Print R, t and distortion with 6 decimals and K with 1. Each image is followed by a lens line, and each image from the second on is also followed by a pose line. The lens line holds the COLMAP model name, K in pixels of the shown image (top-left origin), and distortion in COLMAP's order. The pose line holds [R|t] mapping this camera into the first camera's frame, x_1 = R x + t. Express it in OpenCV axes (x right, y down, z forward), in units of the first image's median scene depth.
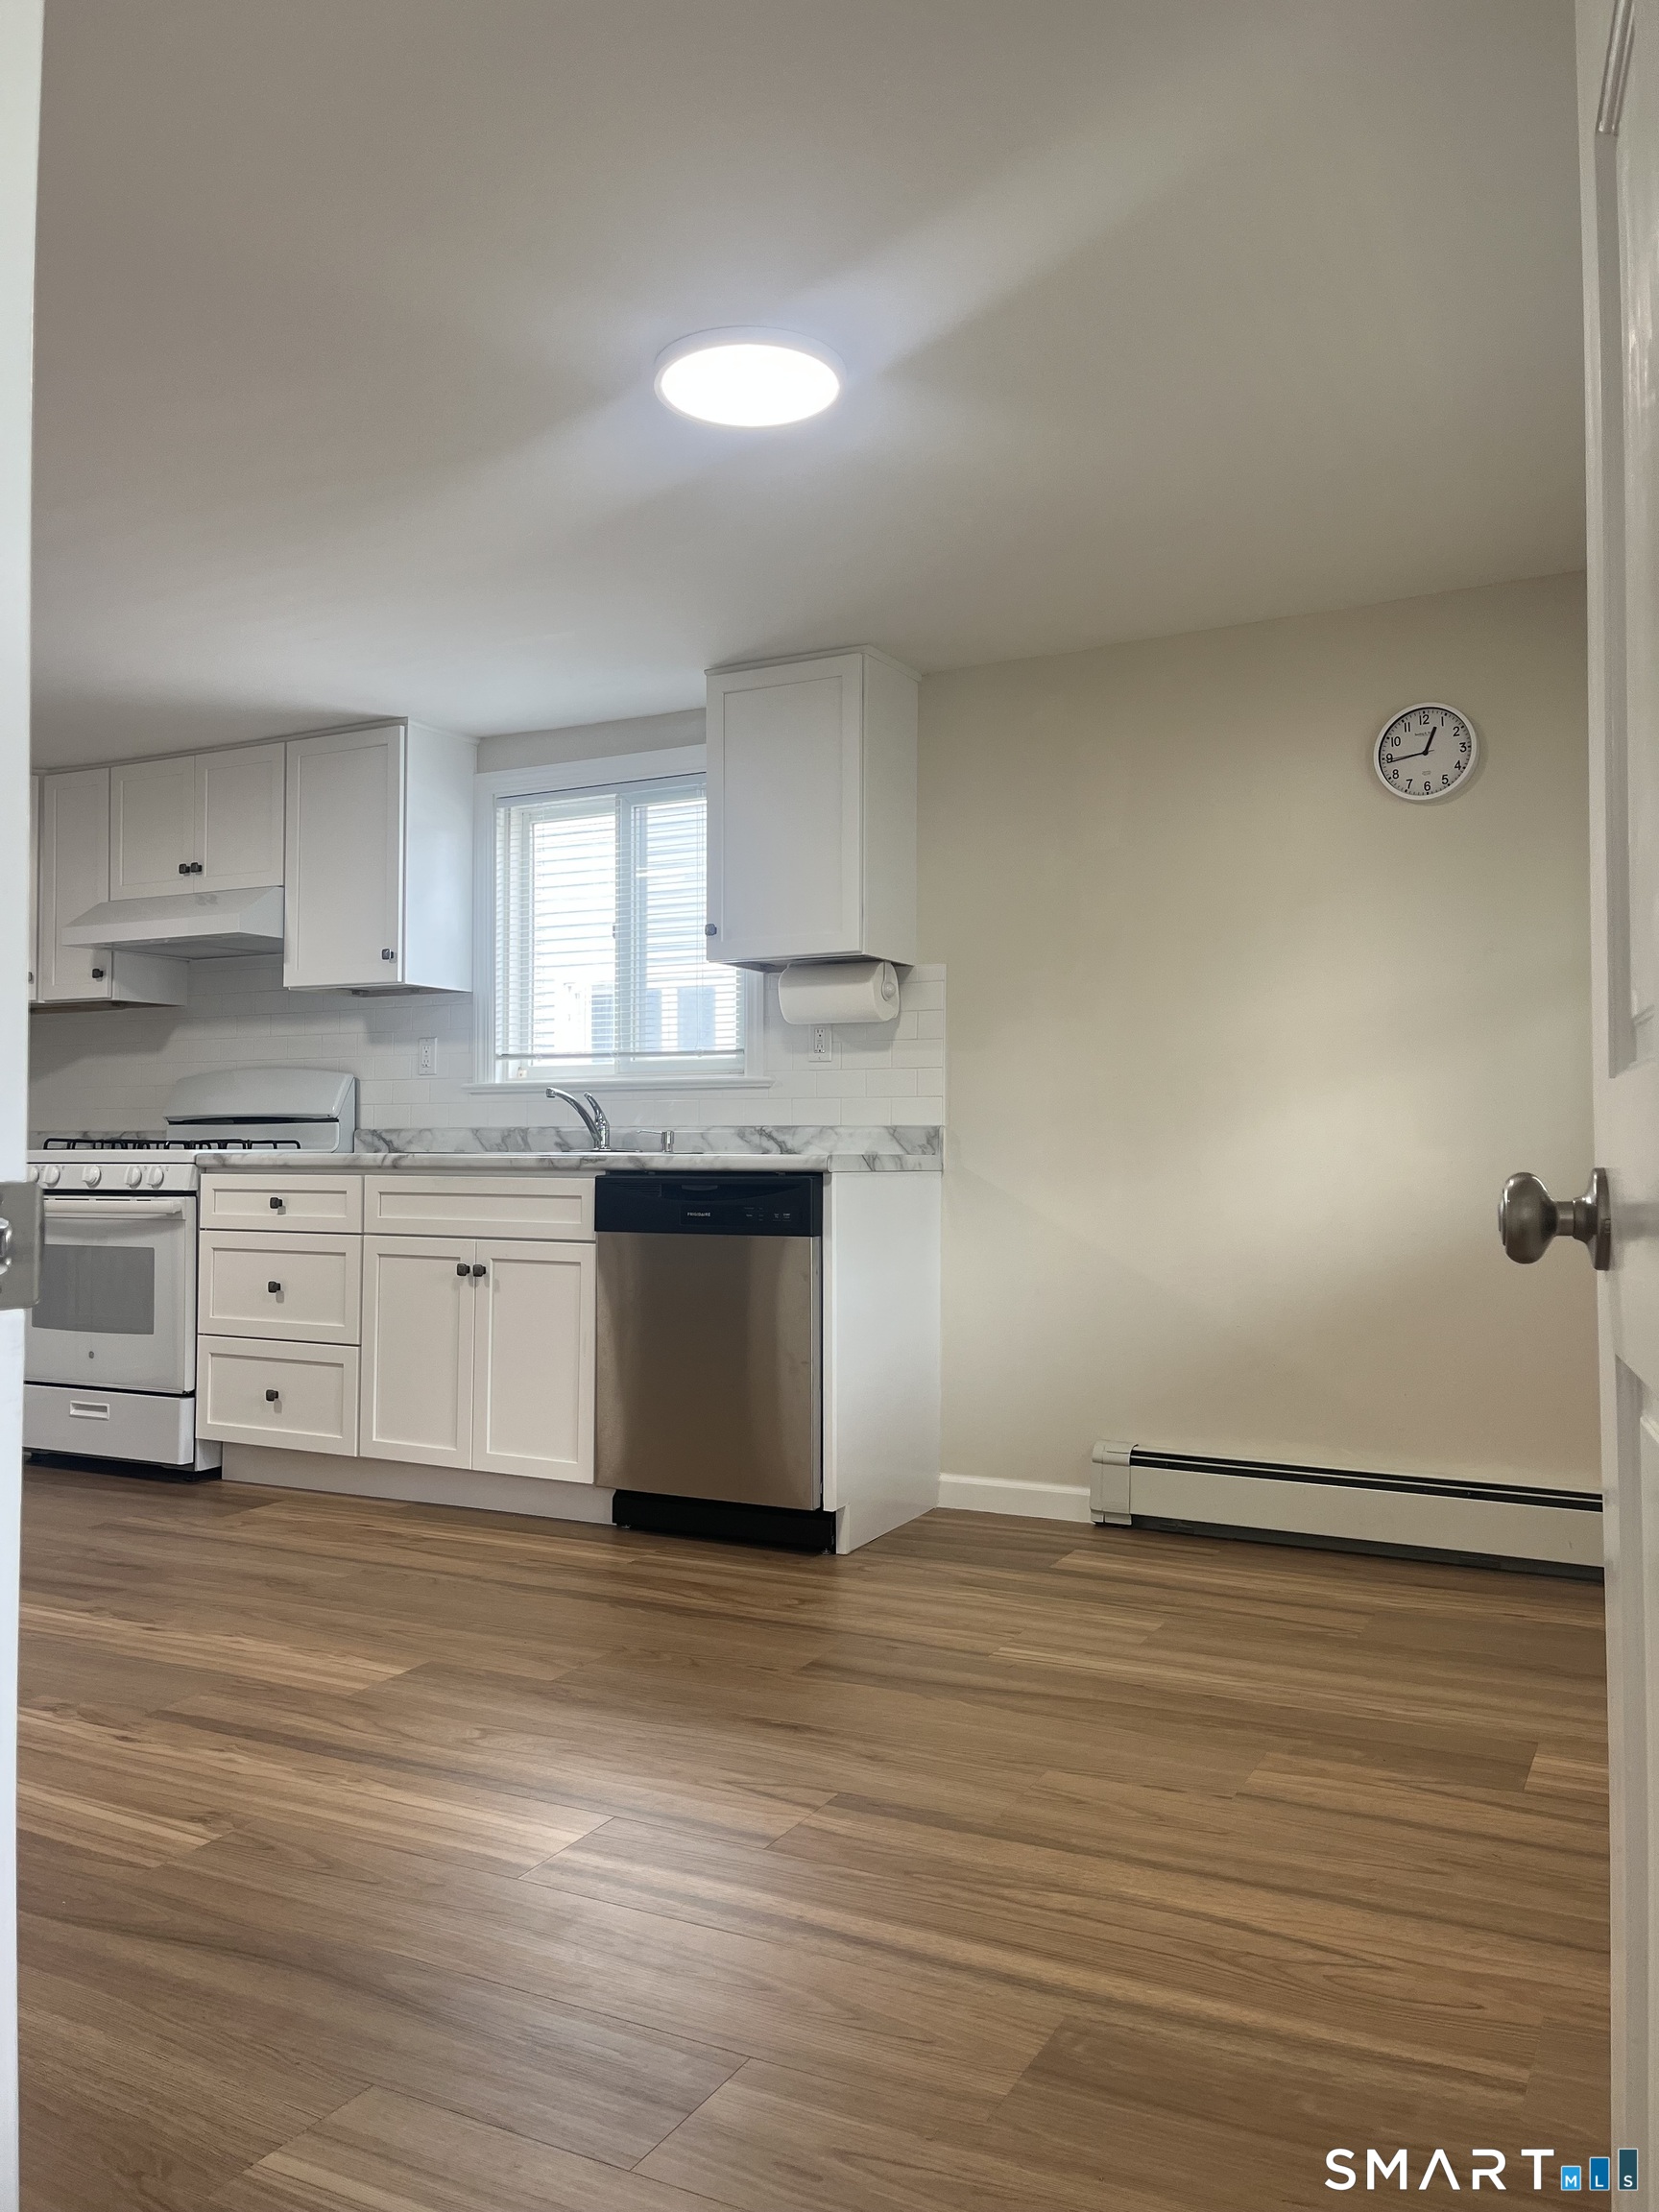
lens RADIAL K [[1693.1, 0, 830.8], [0, 1693.1, 1106.3], [0, 0, 1]] dist [0.059649, -0.089761]
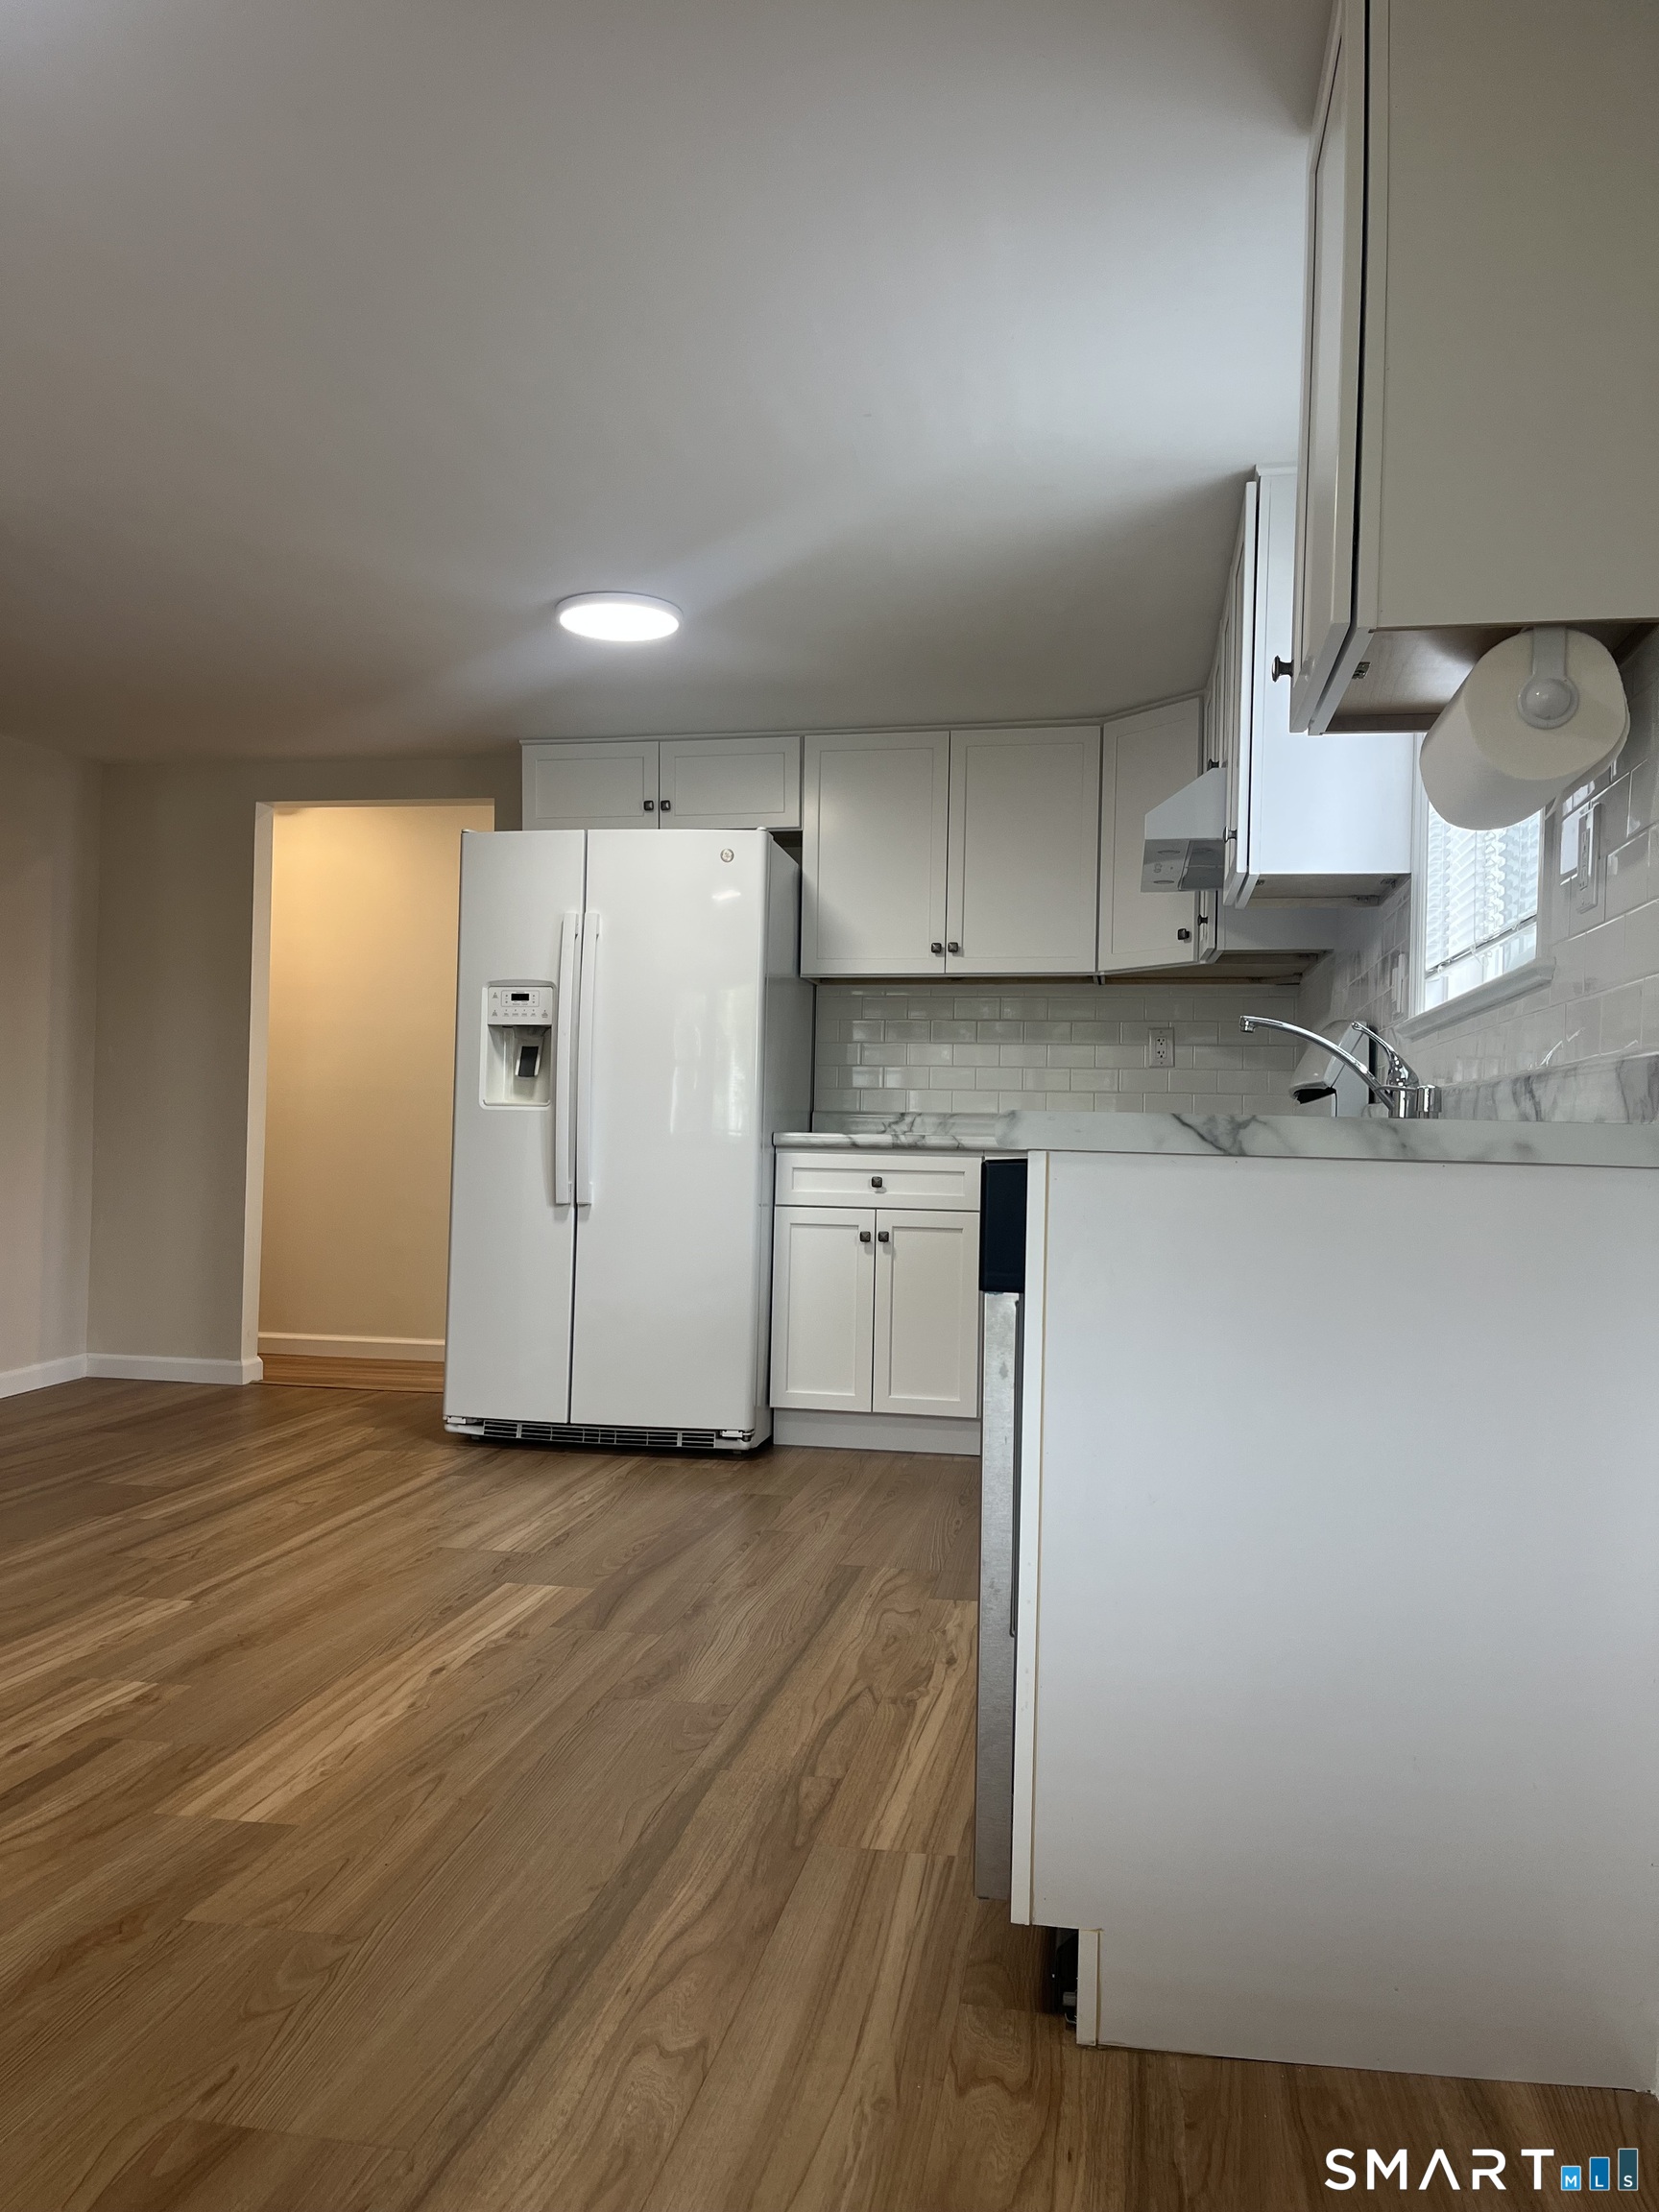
lens RADIAL K [[1693.1, 0, 836.2], [0, 1693.1, 1111.7], [0, 0, 1]] dist [0.059649, -0.089761]
pose [[0.306121, -0.012364, -0.951912, 0.542104], [-0.005902, 0.999872, -0.014884, 0.052605], [0.951974, 0.010174, 0.306009, 1.101248]]
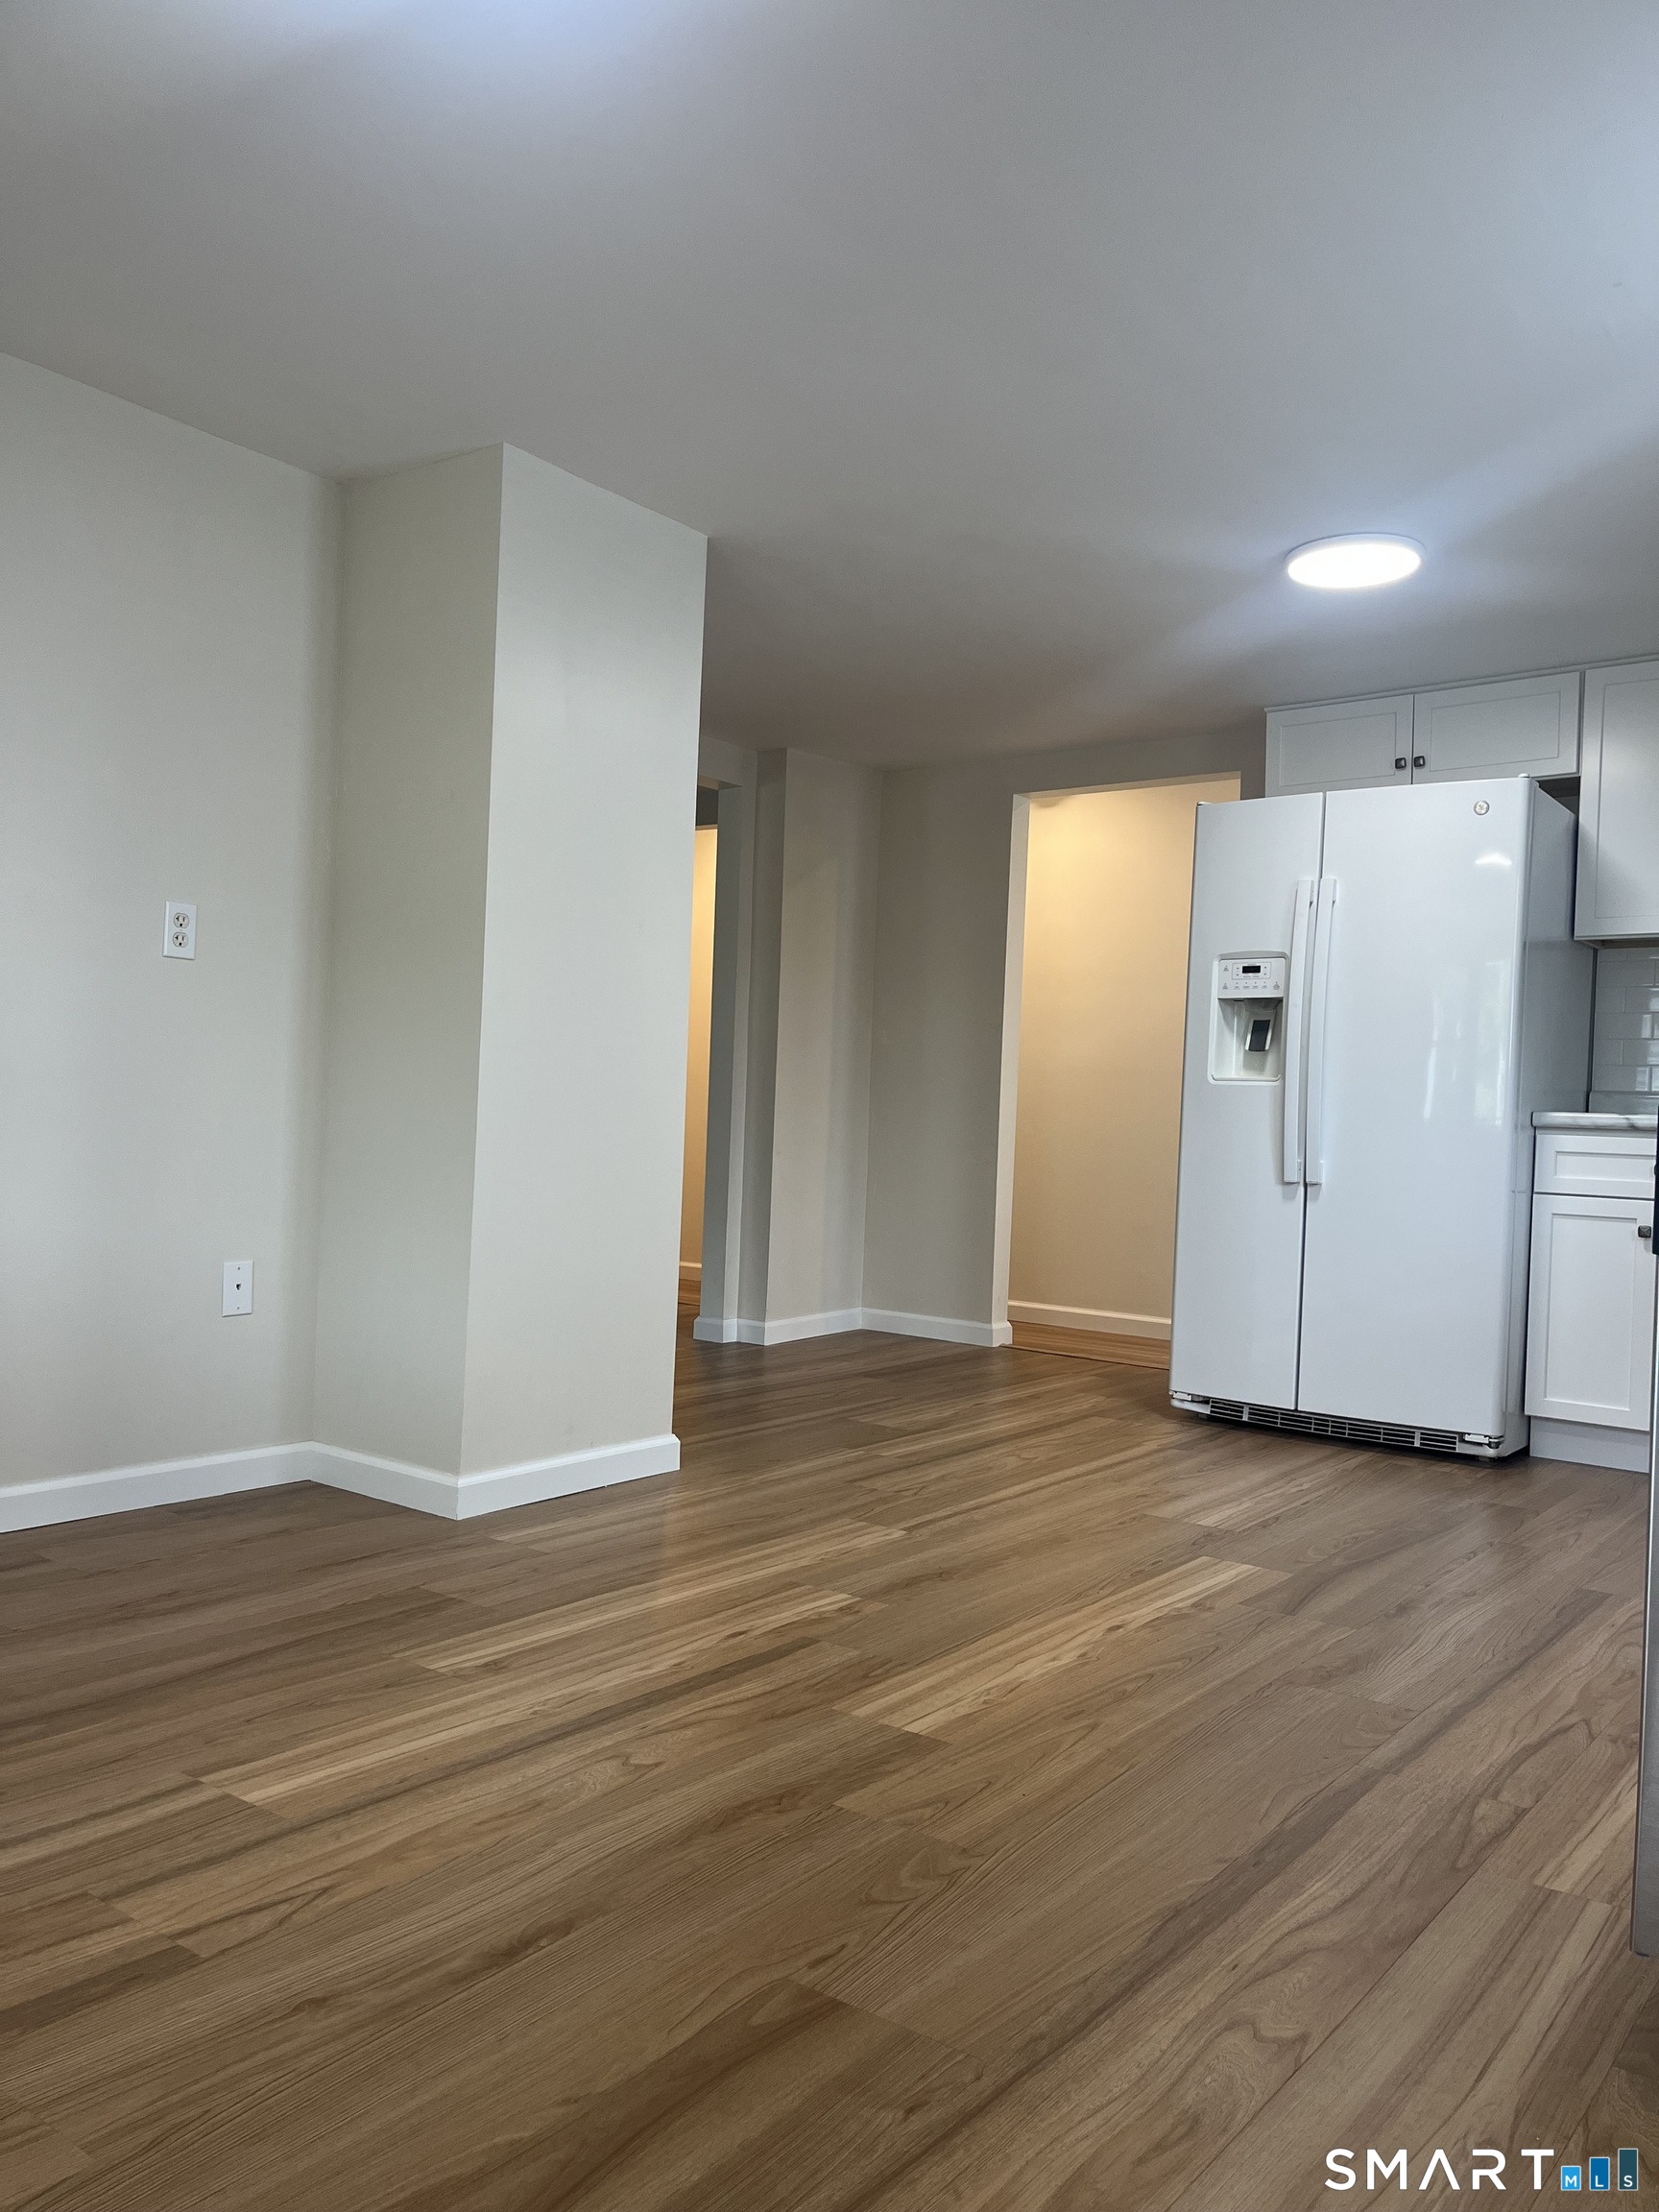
lens RADIAL K [[1693.1, 0, 821.3], [0, 1693.1, 1125.4], [0, 0, 1]] dist [0.059649, -0.089761]
pose [[-0.155517, -0.001382, -0.987832, 0.534068], [-0.022760, 0.999739, 0.002185, 0.072383], [0.987571, 0.022823, -0.155508, 1.165750]]
